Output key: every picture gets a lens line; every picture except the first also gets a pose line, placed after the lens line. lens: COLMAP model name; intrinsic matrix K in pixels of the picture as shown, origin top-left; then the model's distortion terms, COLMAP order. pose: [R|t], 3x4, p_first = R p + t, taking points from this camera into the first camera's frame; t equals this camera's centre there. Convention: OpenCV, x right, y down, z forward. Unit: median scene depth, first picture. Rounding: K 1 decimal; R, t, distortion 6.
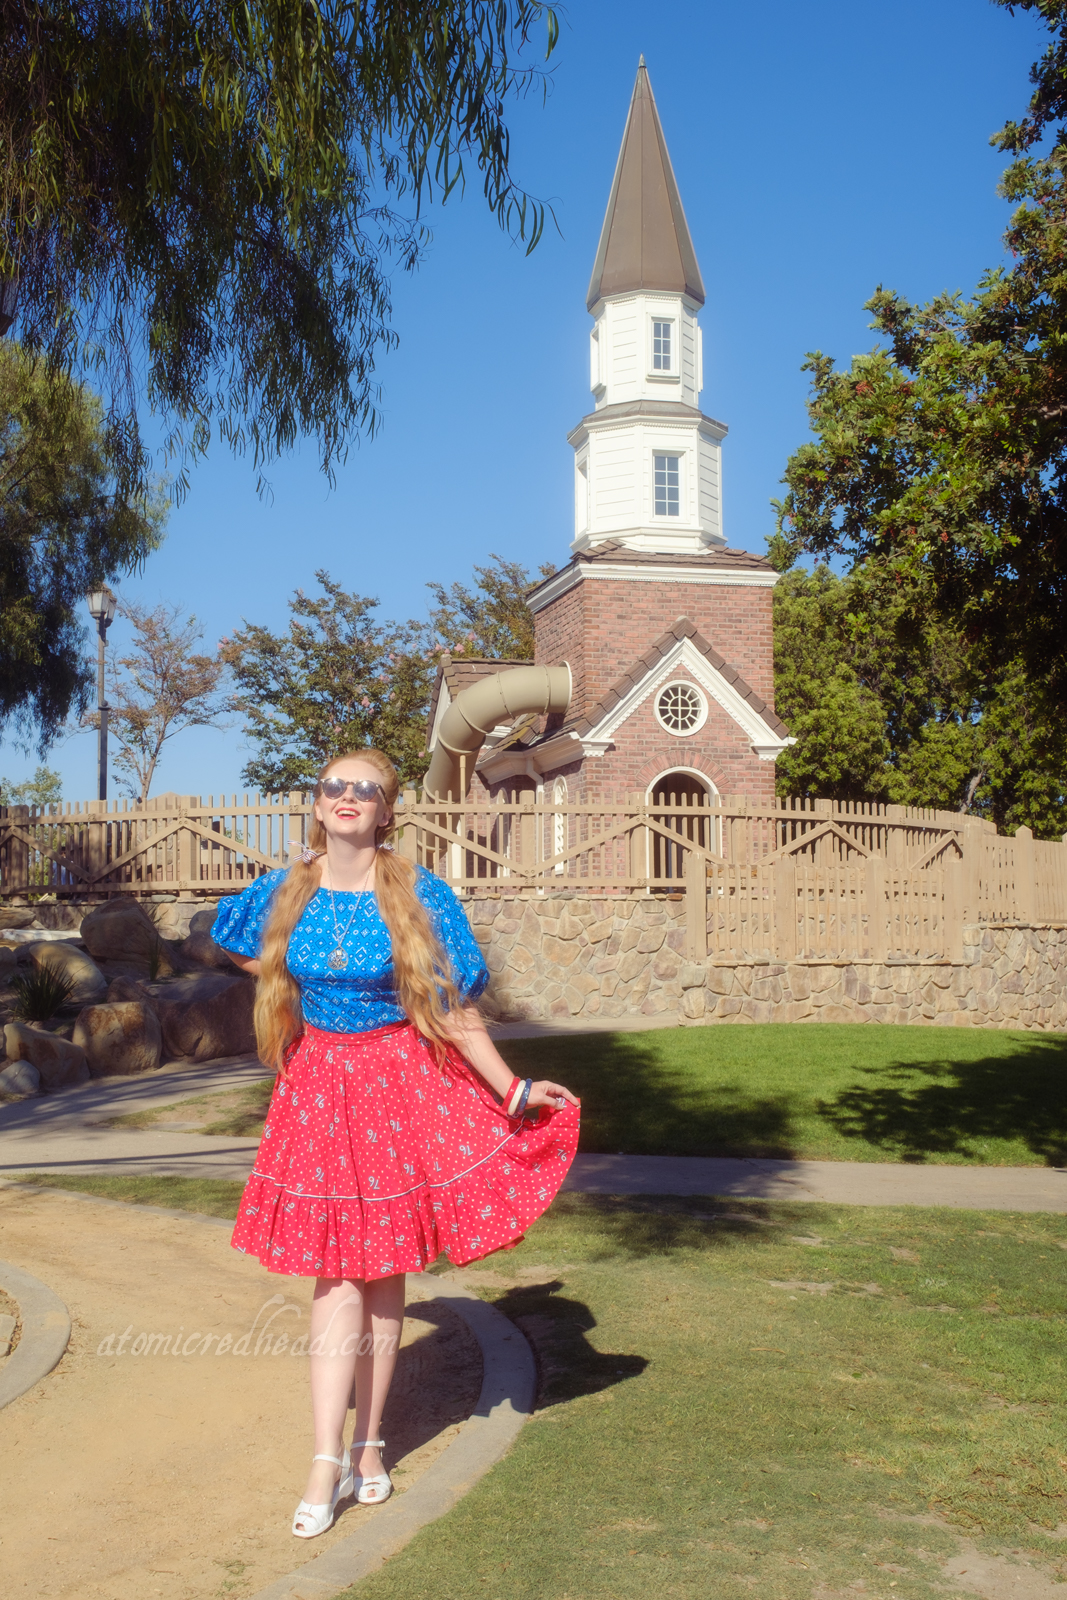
lens RADIAL K [[1926.9, 0, 533.5], [0, 1926.9, 800.0], [0, 0, 1]] dist [0.006822, 0.009609]
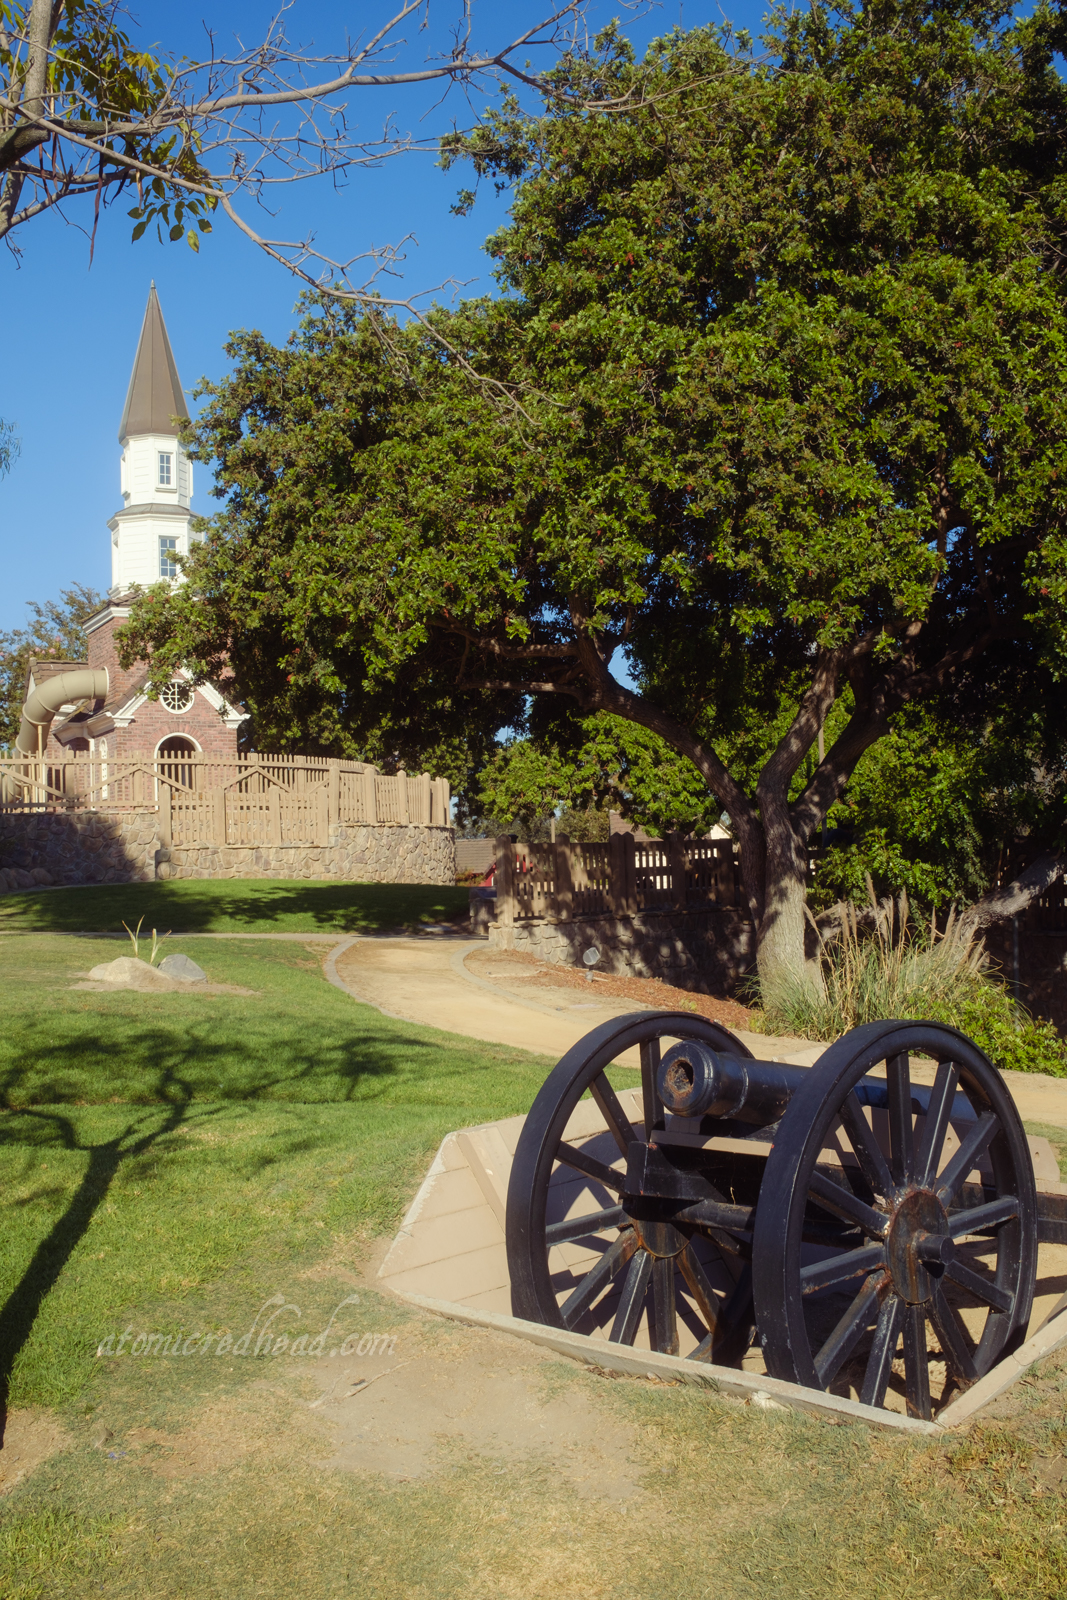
lens RADIAL K [[1610.2, 0, 533.5], [0, 1610.2, 800.0], [0, 0, 1]] dist [-0.040214, 0.113607]
pose [[0.974708, -0.014365, 0.223020, 0.063636], [0.005890, 0.999237, 0.038620, -0.010733], [-0.223404, -0.036330, 0.974049, -0.378781]]
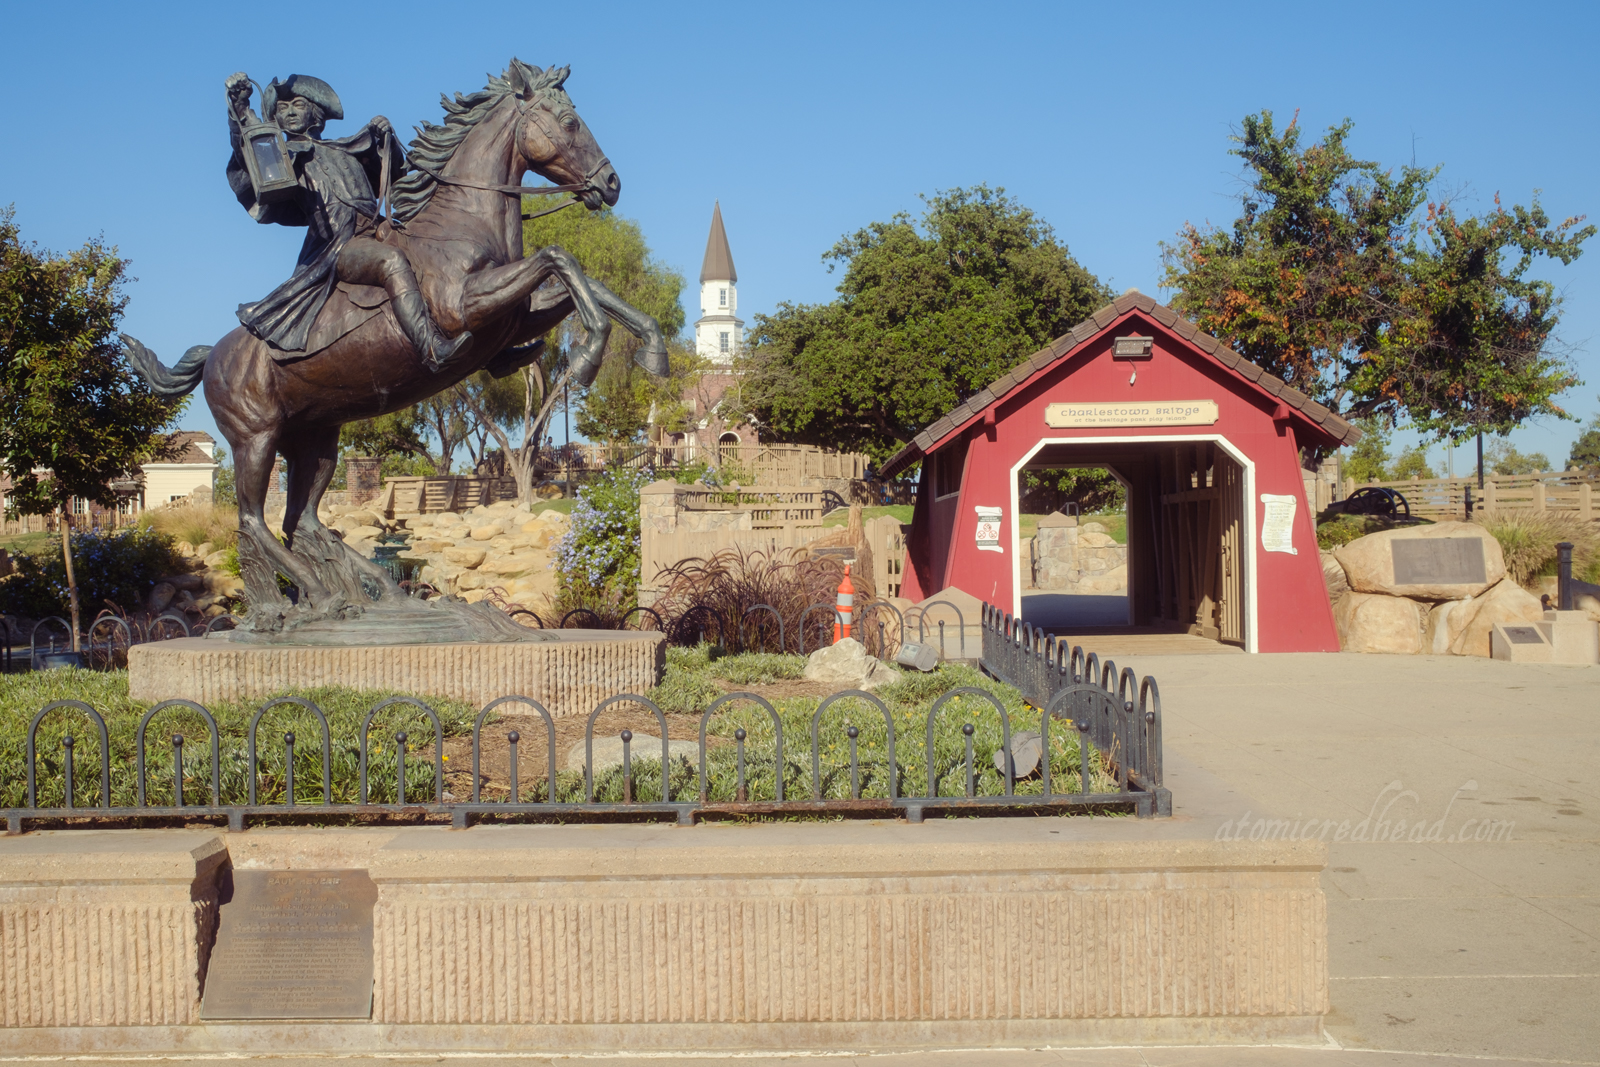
lens RADIAL K [[1610.2, 0, 800.0], [0, 1610.2, 533.5], [0, 0, 1]] dist [-0.040214, 0.113607]
pose [[0.997715, -0.013274, 0.066247, 0.012816], [0.007995, 0.996816, 0.079332, -0.057822], [-0.067089, -0.078621, 0.994645, -1.672367]]
